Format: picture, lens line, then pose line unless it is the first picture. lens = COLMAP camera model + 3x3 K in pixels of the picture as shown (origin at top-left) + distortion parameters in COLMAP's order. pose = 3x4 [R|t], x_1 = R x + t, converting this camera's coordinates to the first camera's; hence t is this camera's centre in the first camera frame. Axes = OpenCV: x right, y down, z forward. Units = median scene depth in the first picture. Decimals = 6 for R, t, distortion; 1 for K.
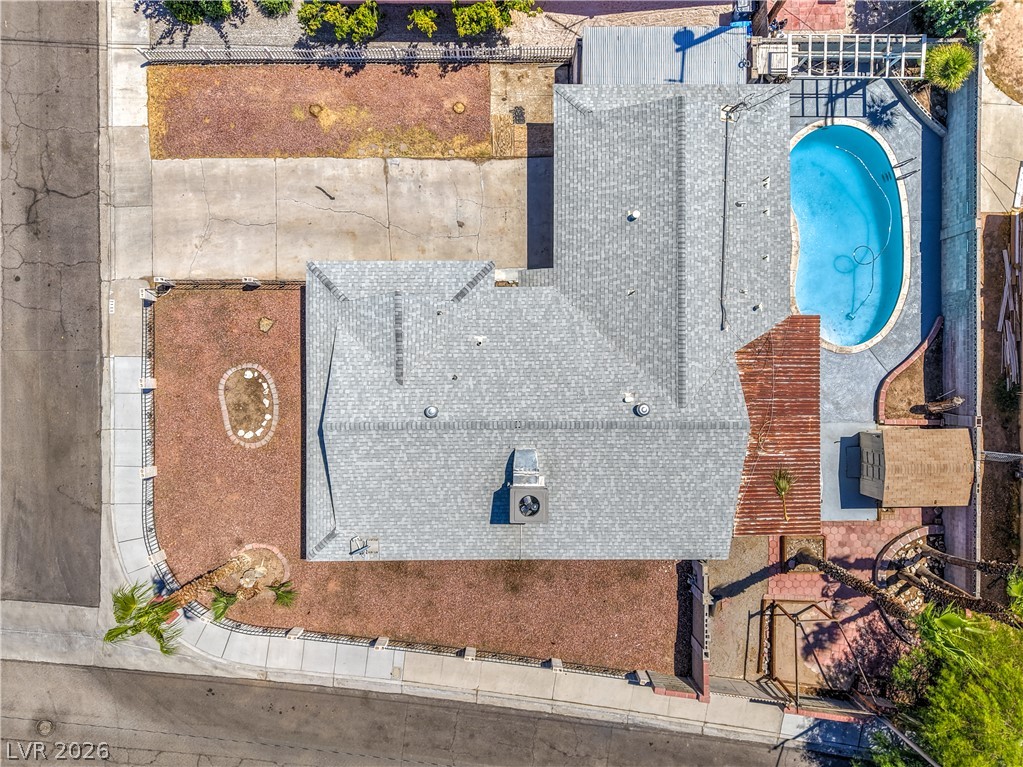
lens RADIAL K [[681.5, 0, 511.5], [0, 681.5, 383.5], [0, 0, 1]] dist [0.050346, -0.054816]
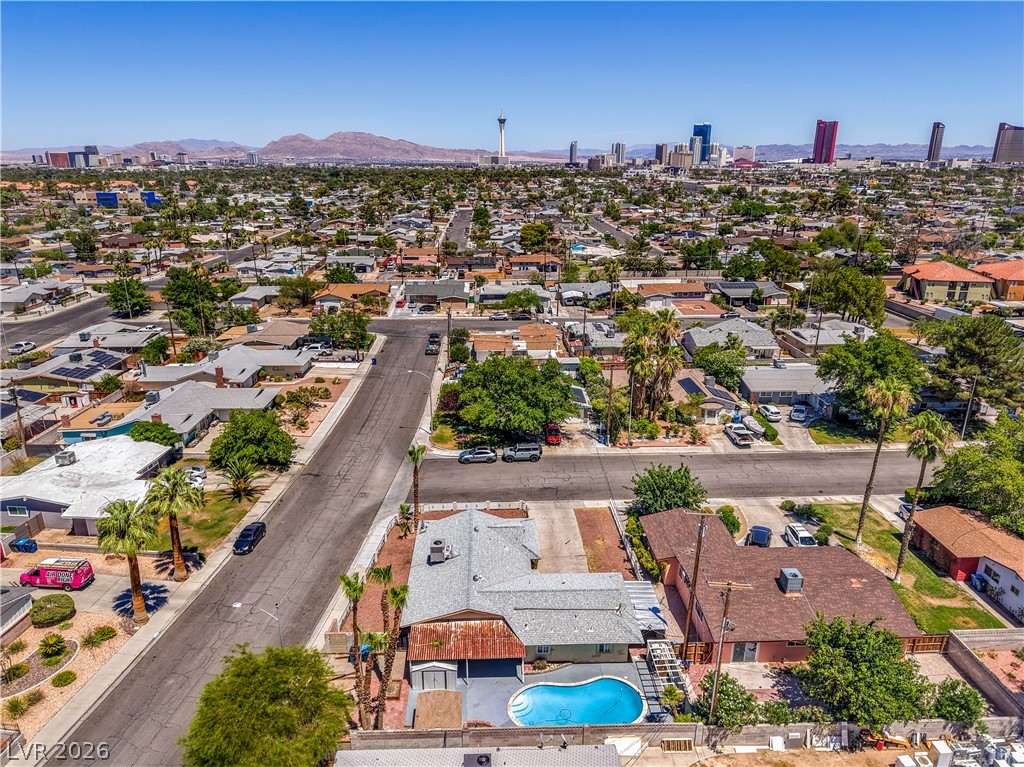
lens RADIAL K [[684.6, 0, 504.9], [0, 684.6, 385.6], [0, 0, 1]] dist [0.084236, -0.118841]
pose [[0.028081, 0.311768, -0.949743, 1.830790], [-0.999574, 0.001170, -0.029171, 0.012231], [-0.007984, 0.950158, 0.311668, -0.265470]]
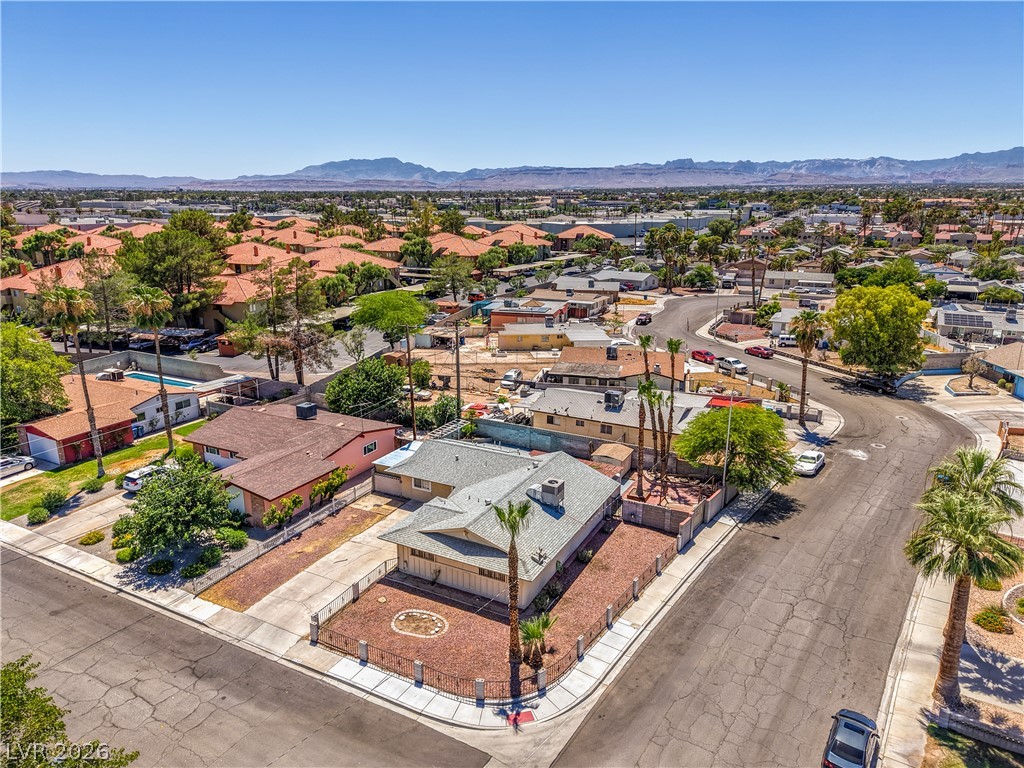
lens RADIAL K [[682.2, 0, 512.0], [0, 682.2, 384.0], [0, 0, 1]] dist [0.050346, -0.054816]
pose [[0.464086, -0.232969, 0.854605, -1.397096], [0.885771, 0.115741, -0.449459, 0.784007], [0.005797, 0.965572, 0.260071, 0.153582]]
